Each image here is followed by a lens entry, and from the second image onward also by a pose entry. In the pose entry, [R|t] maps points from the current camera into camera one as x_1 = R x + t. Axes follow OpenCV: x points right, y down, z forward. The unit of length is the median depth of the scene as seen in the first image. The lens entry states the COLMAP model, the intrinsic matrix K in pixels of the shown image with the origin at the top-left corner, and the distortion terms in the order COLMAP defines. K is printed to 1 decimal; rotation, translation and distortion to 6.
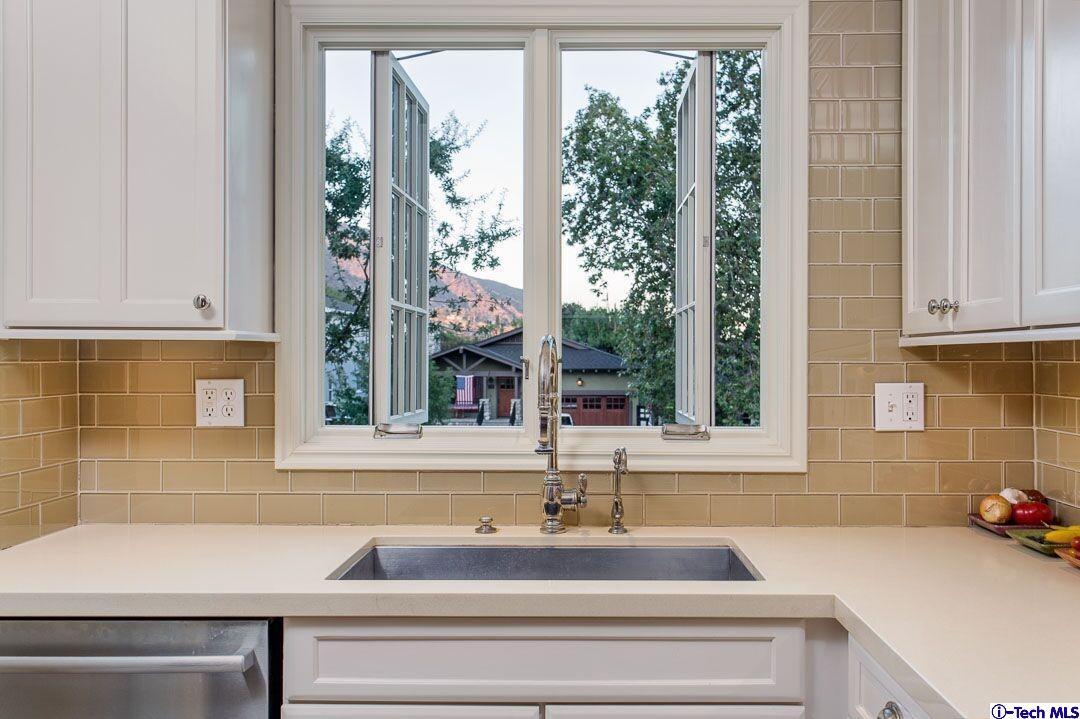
lens RADIAL K [[1056.8, 0, 537.3], [0, 1056.8, 356.6], [0, 0, 1]] dist [0.094770, 0.000000]
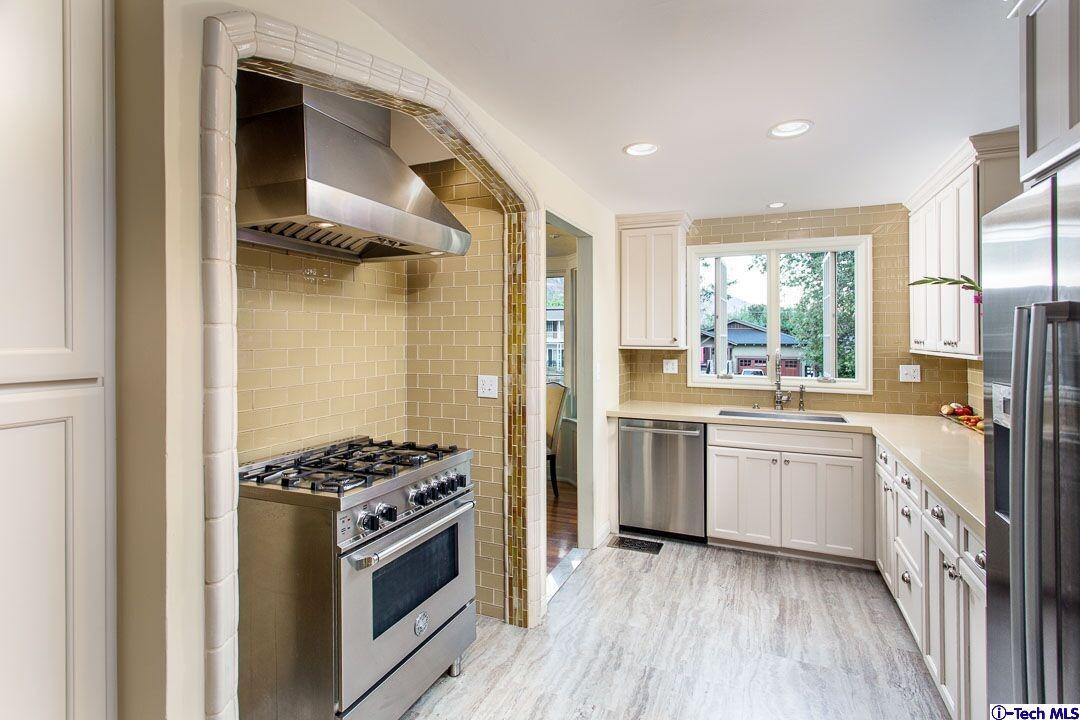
lens RADIAL K [[529.1, 0, 527.5], [0, 529.1, 329.1], [0, 0, 1]] dist [-0.001050, 0.000576]
pose [[0.925240, -0.001569, -0.379379, -0.079030], [-0.004332, 0.999883, -0.014699, -0.049246], [0.379358, 0.015244, 0.925124, -0.747031]]
